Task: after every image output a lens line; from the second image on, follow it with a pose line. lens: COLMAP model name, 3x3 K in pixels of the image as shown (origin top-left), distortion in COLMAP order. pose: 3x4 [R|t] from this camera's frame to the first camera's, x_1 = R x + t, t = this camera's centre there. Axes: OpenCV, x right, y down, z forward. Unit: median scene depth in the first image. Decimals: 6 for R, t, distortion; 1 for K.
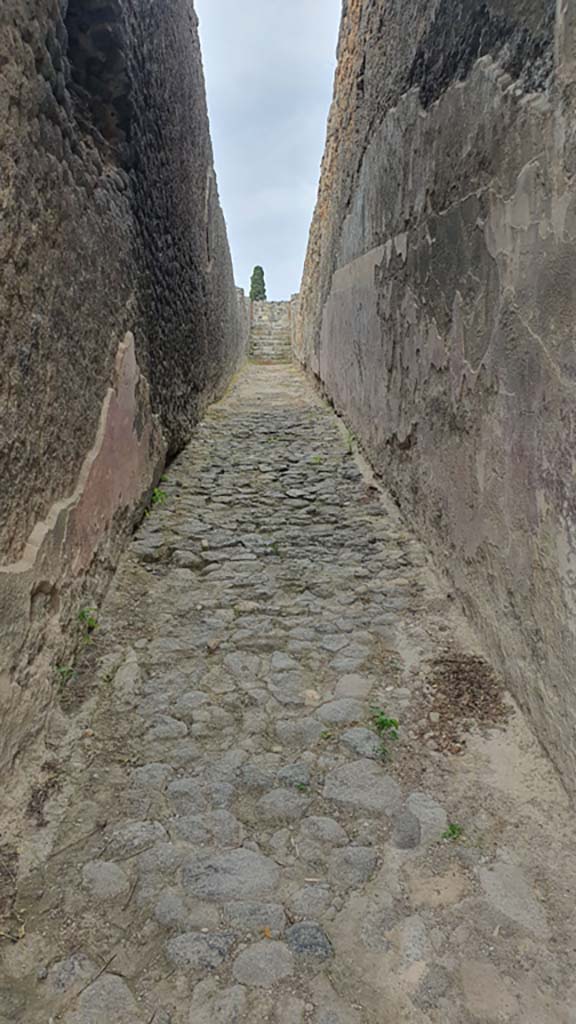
lens RADIAL K [[860.1, 0, 288.0], [0, 860.1, 512.0], [0, 0, 1]] dist [-0.074121, -0.012739]
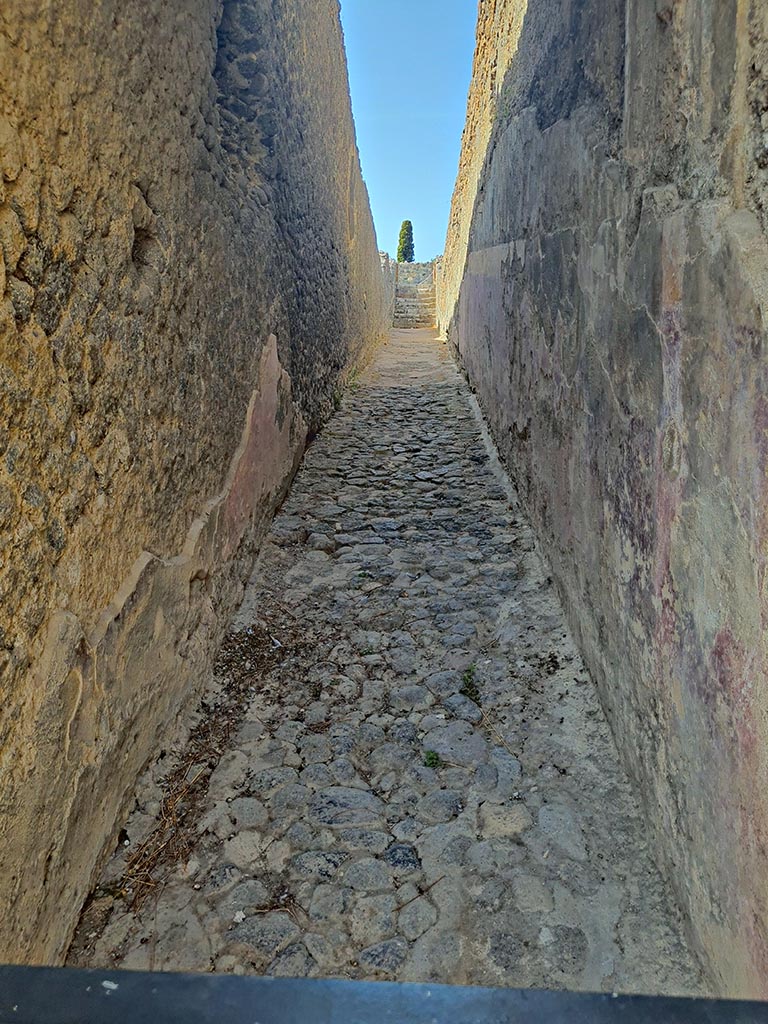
lens RADIAL K [[864.2, 0, 387.2], [0, 864.2, 475.3], [0, 0, 1]] dist [-0.092223, 0.007390]
pose [[0.998620, 0.004200, -0.052354, 0.023196], [-0.004127, 0.999990, 0.001497, -0.029950], [0.052359, -0.001279, 0.998627, -0.109451]]
